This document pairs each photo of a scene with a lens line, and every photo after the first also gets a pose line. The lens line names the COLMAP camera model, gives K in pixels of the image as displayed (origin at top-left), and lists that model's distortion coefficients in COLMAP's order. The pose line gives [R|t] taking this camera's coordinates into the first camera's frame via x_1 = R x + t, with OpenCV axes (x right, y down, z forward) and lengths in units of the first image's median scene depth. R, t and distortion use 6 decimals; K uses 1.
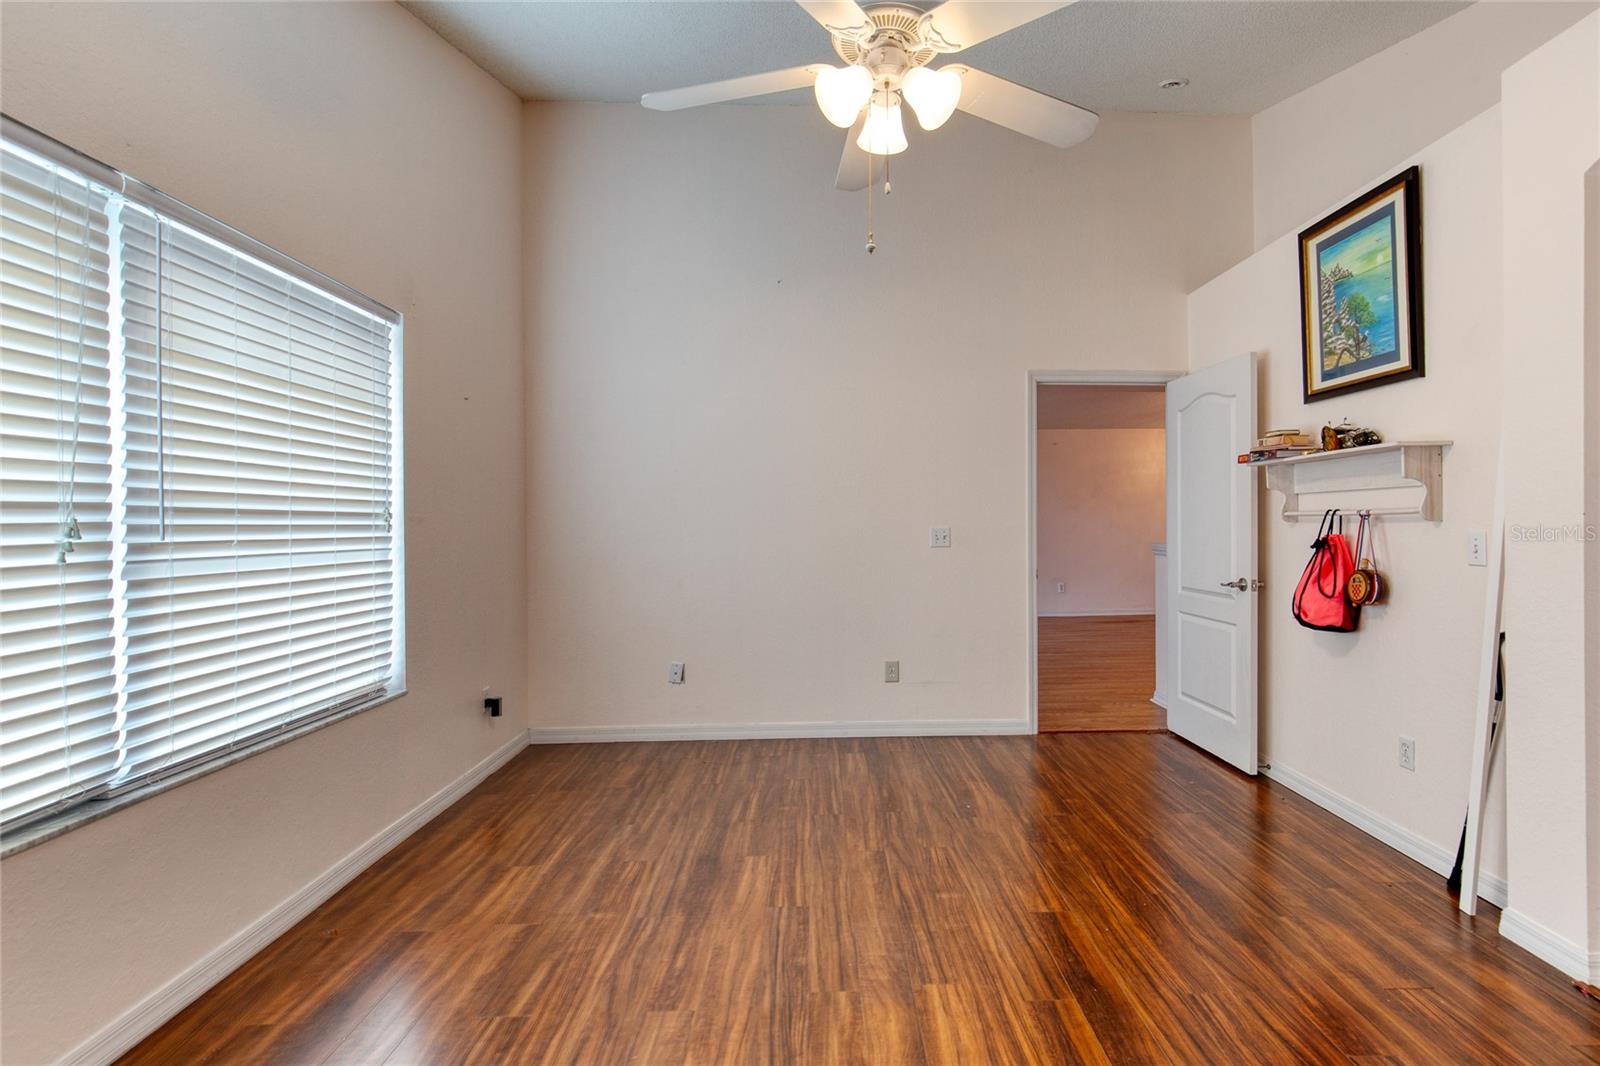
lens RADIAL K [[756.6, 0, 844.9], [0, 756.6, 523.6], [0, 0, 1]] dist [-0.000379, 0.000030]
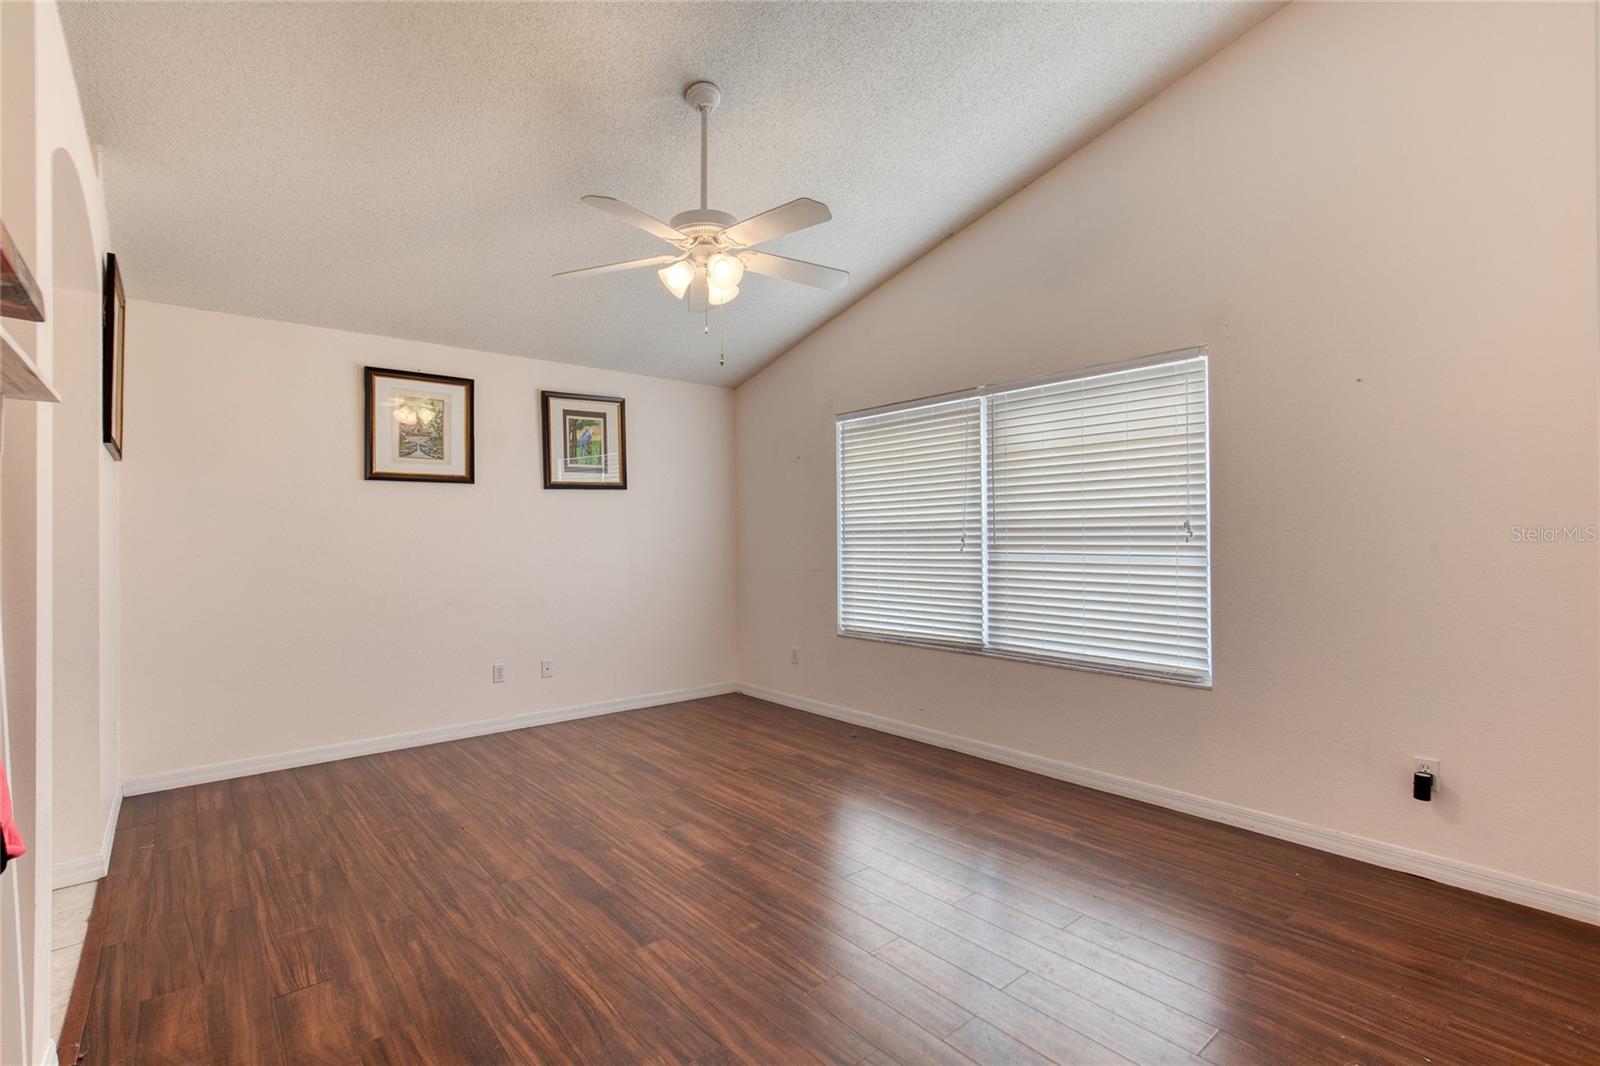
lens RADIAL K [[737.6, 0, 786.4], [0, 737.6, 533.6], [0, 0, 1]] dist [-0.020089, 0.009878]
pose [[-0.793081, 0.003826, -0.609105, 0.739015], [0.007951, 0.999960, -0.004072, -0.001480], [0.609065, -0.008072, -0.793079, 1.970469]]
